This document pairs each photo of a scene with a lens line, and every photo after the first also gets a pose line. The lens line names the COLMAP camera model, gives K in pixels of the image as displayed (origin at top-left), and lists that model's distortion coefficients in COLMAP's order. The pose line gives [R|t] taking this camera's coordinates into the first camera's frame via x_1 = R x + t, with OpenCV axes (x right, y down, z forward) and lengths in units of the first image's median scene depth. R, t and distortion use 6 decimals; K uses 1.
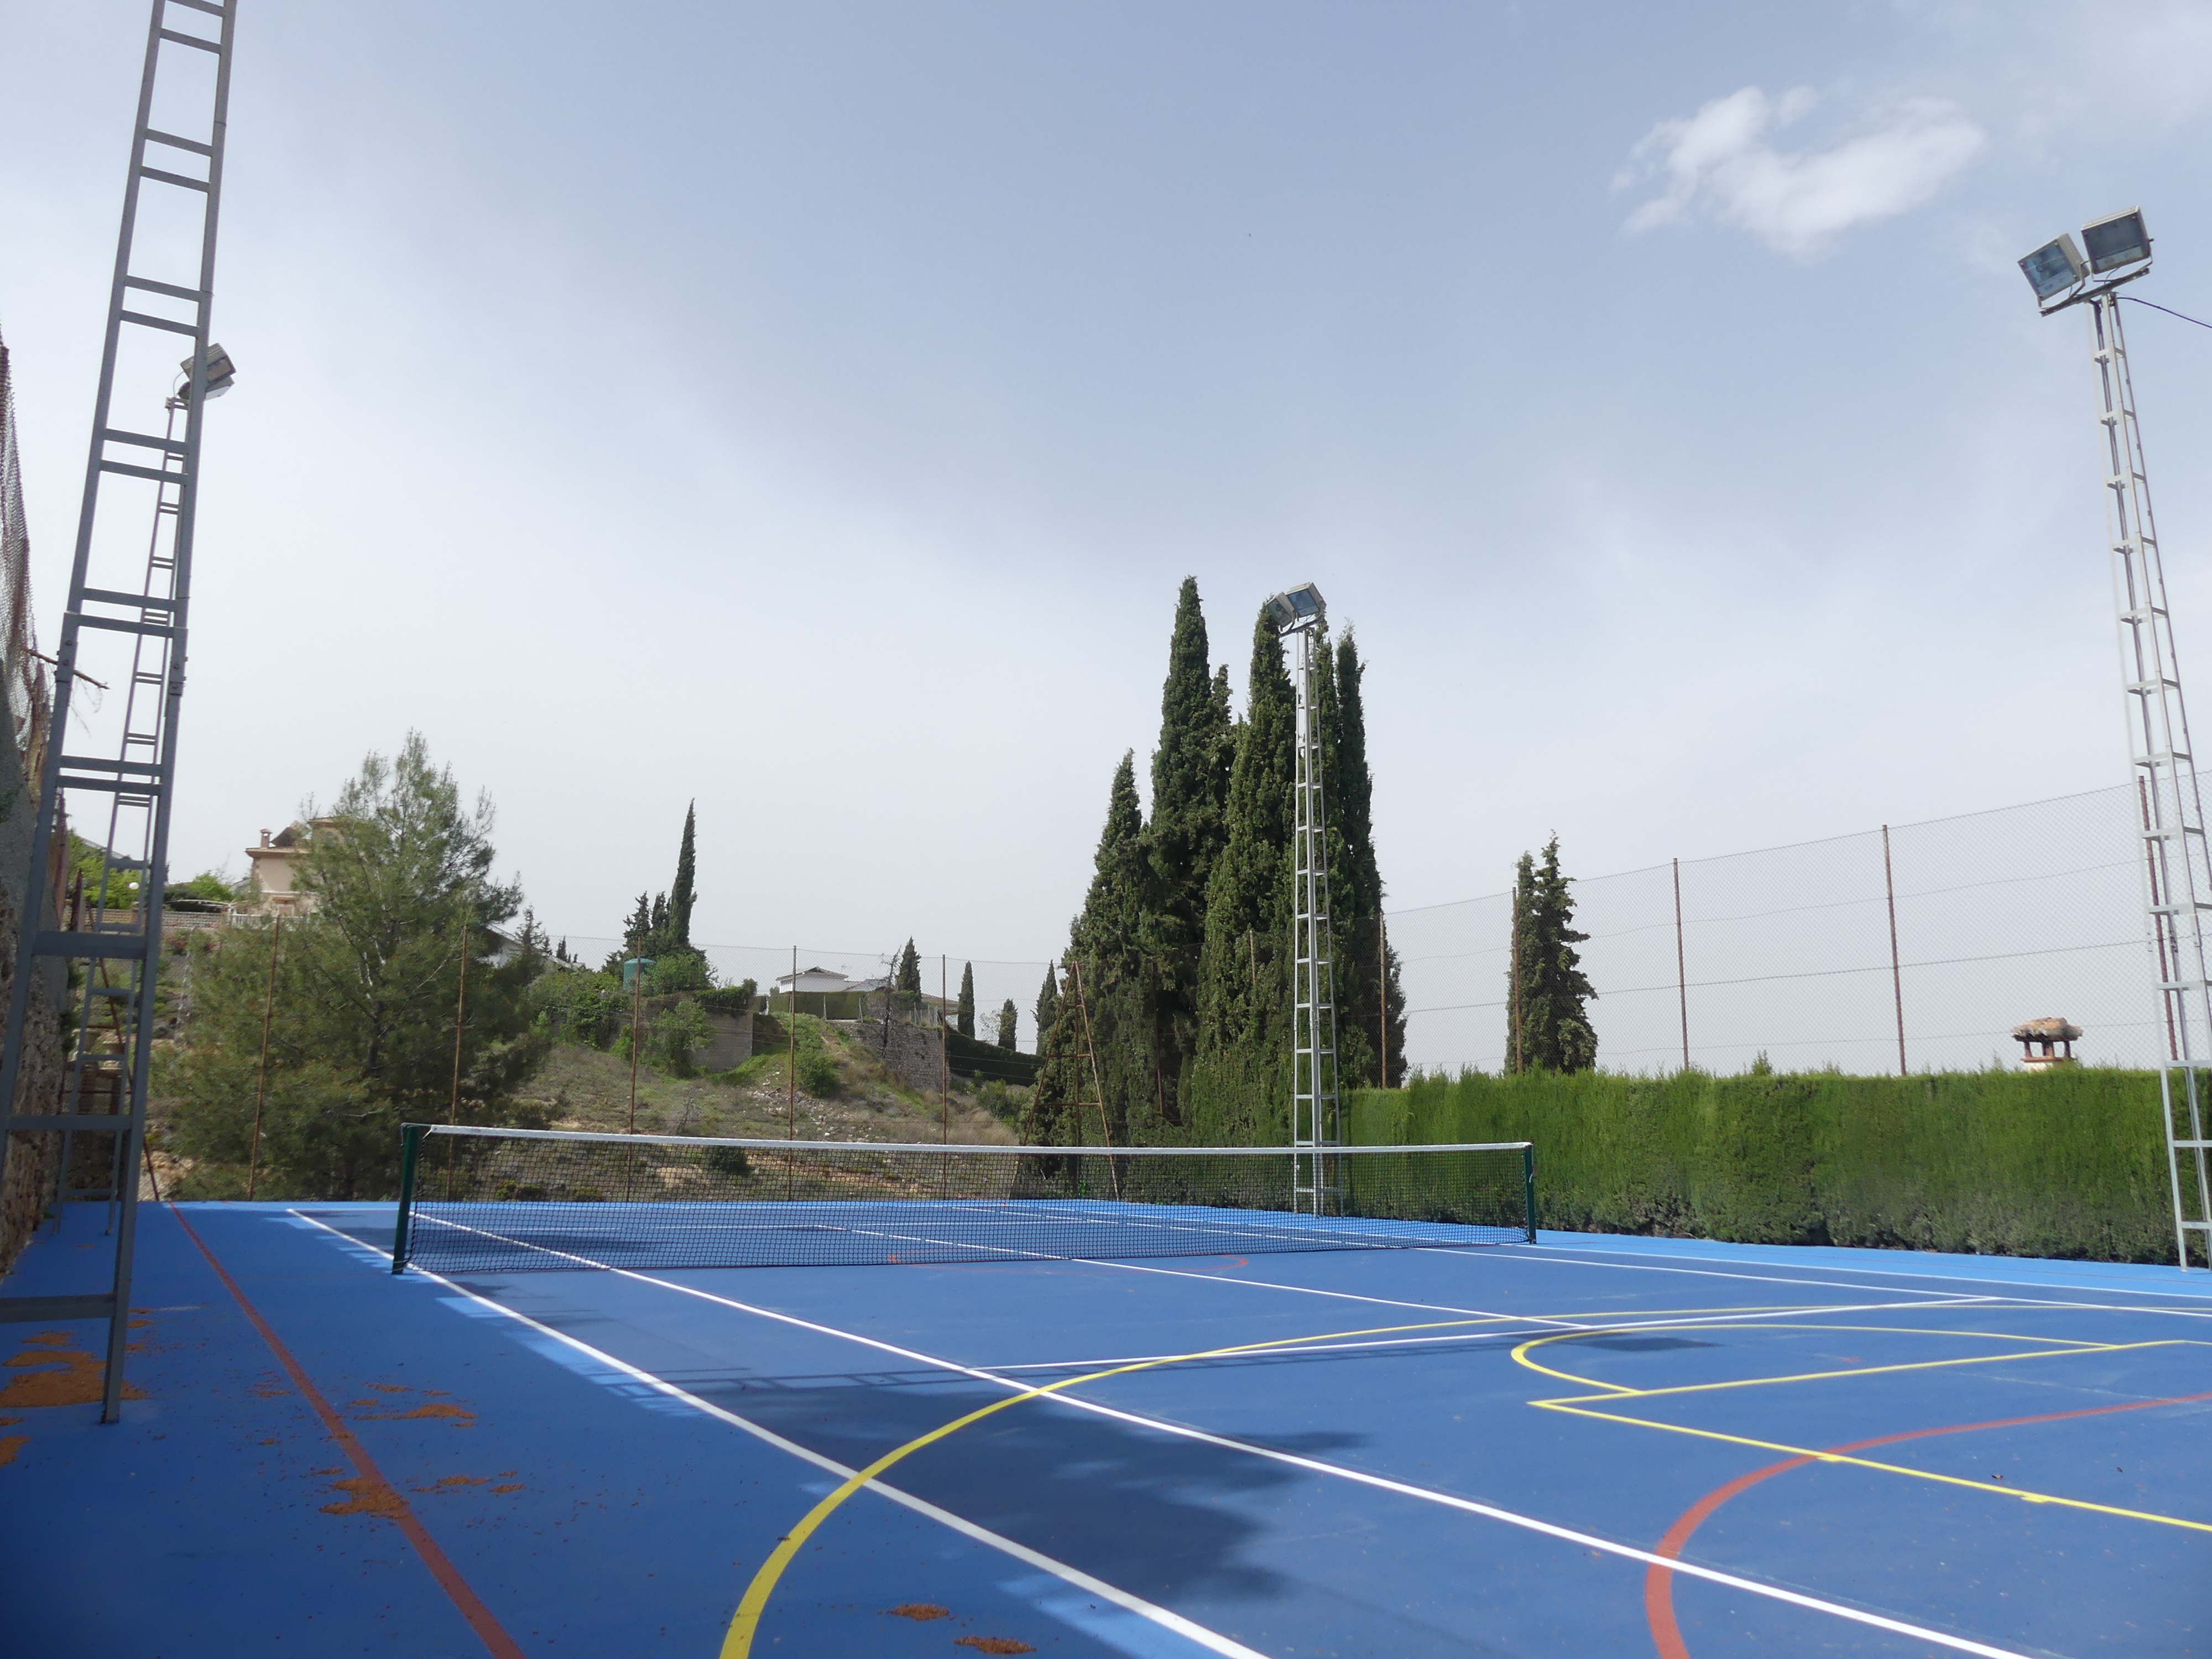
lens RADIAL K [[1644.3, 0, 1103.6], [0, 1644.3, 829.5], [0, 0, 1]] dist [-0.003428, 0.002441]
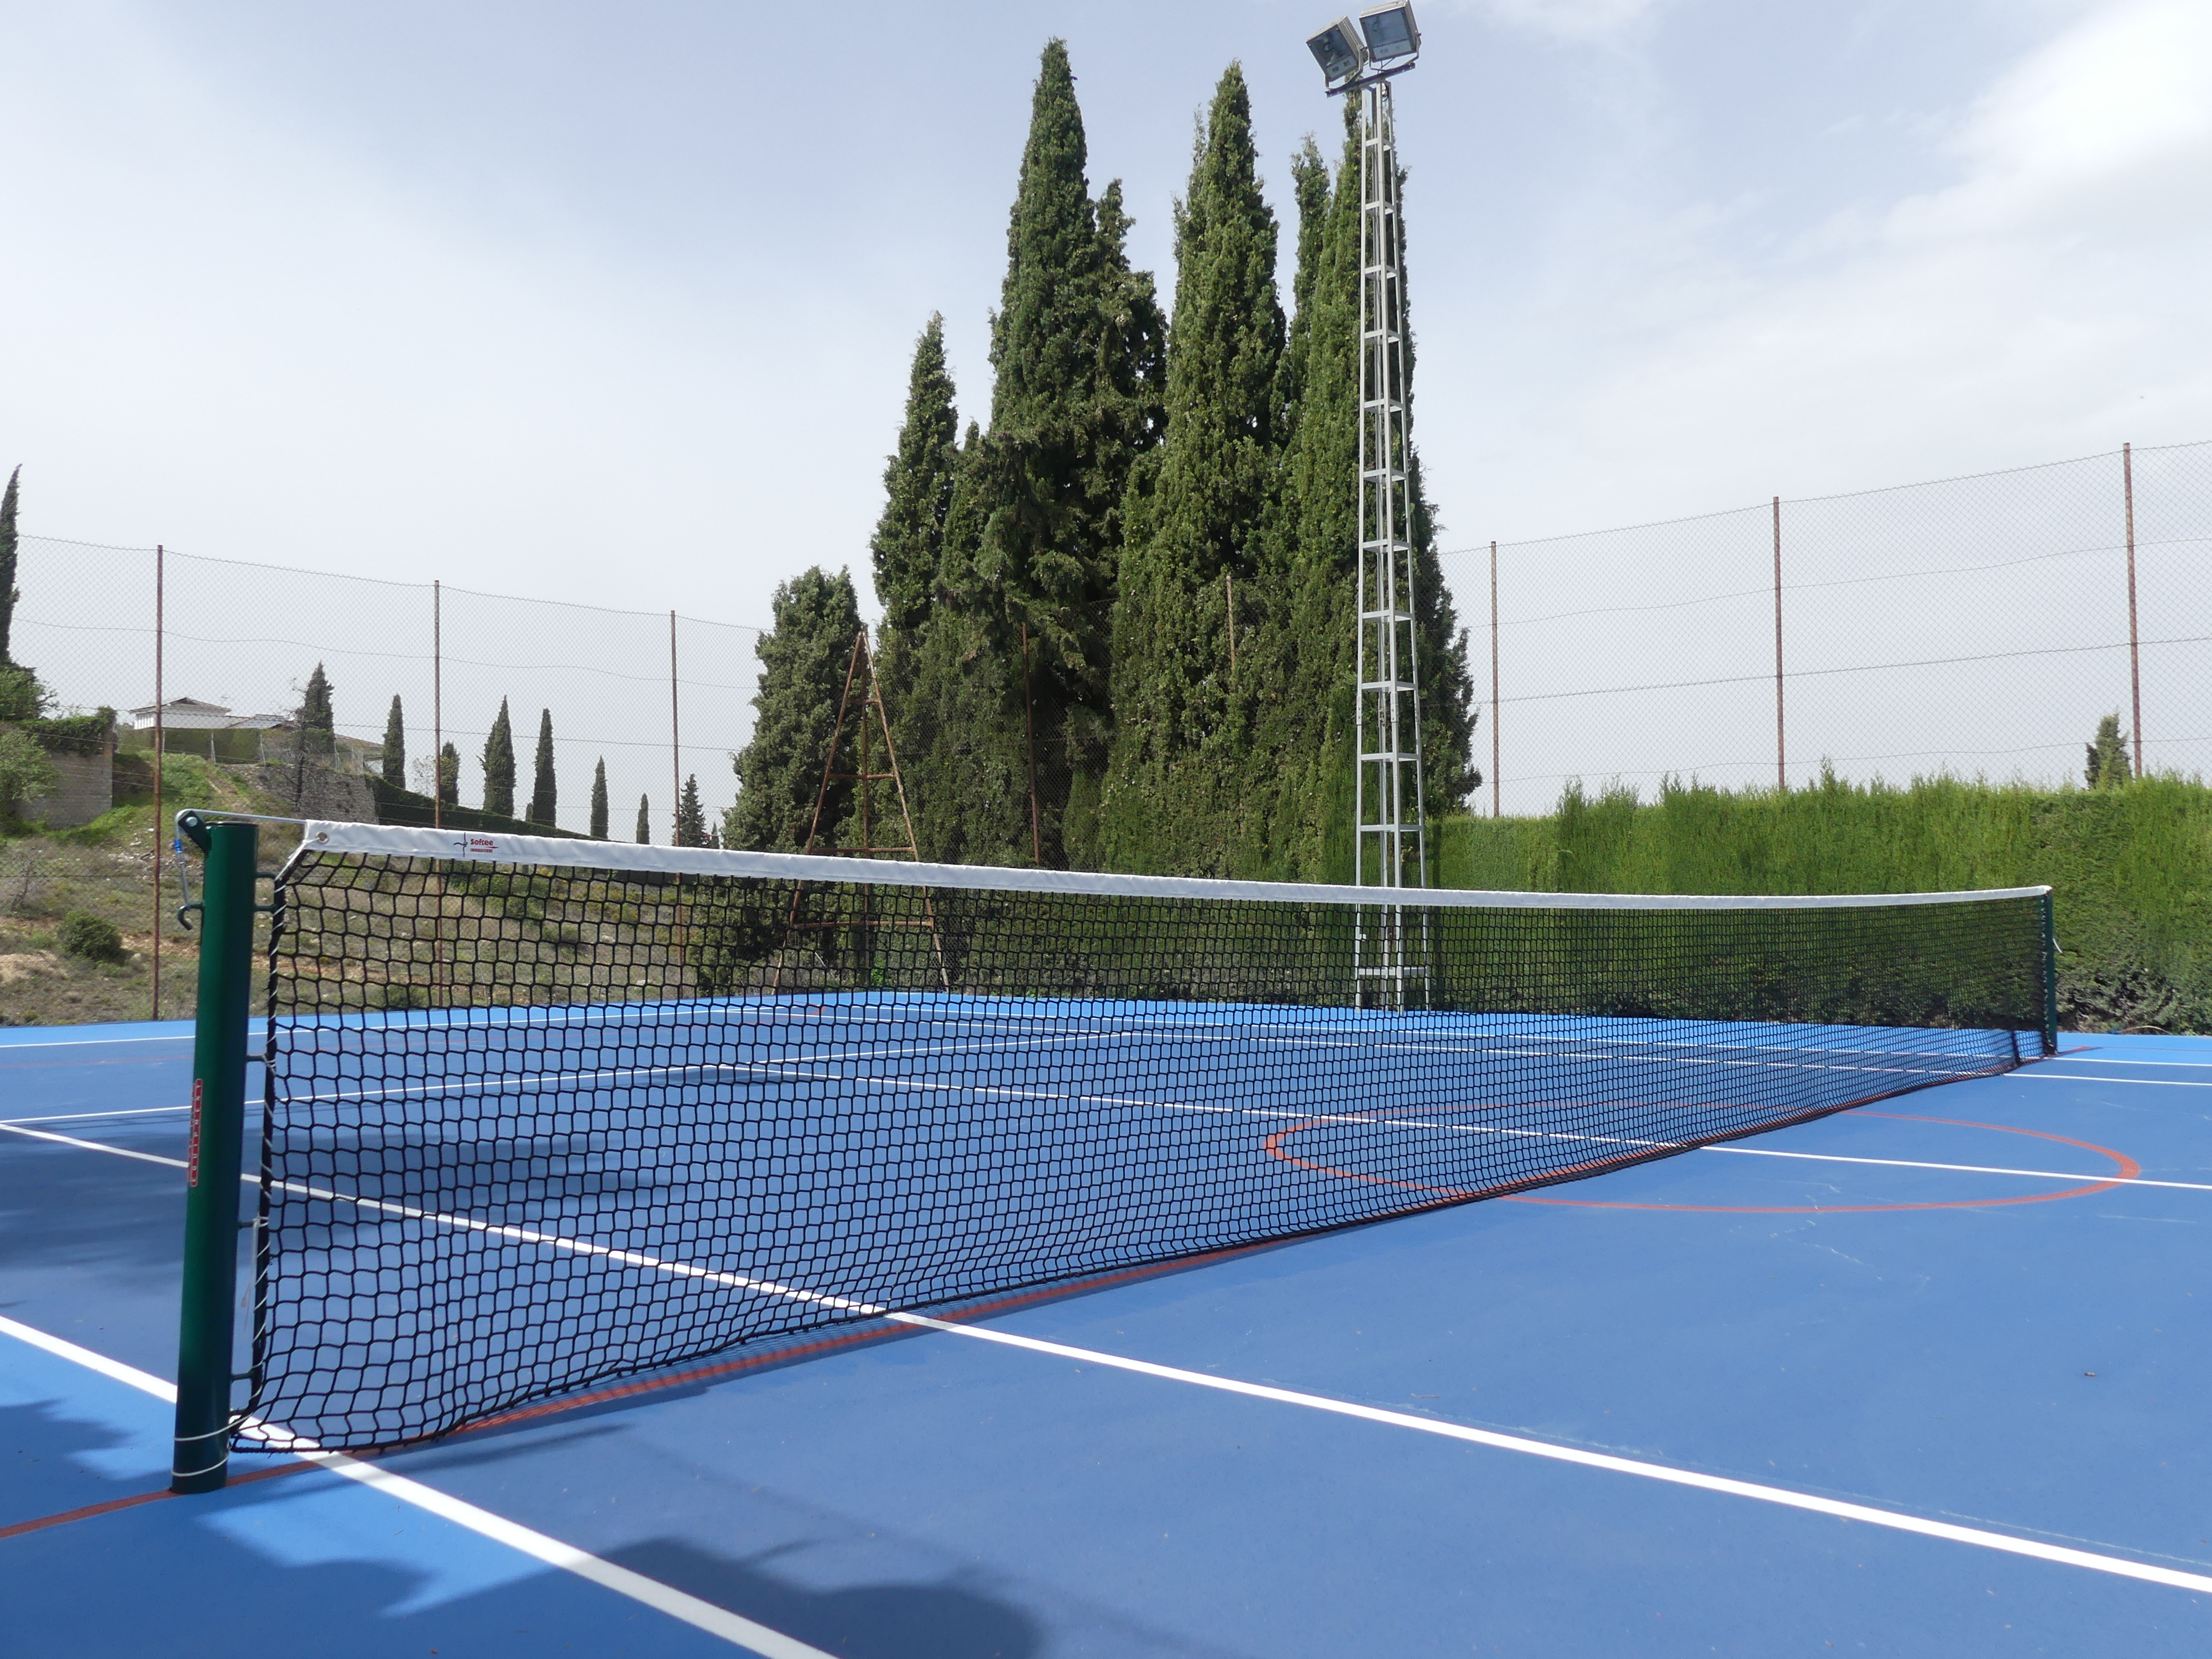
lens RADIAL K [[1803.8, 0, 1106.6], [0, 1803.8, 831.2], [0, 0, 1]] dist [-0.024787, 0.018635]
pose [[0.948685, 0.000434, 0.316222, -0.156347], [-0.045695, 0.989691, 0.135730, 0.058669], [-0.312904, -0.143215, 0.938925, 0.299760]]
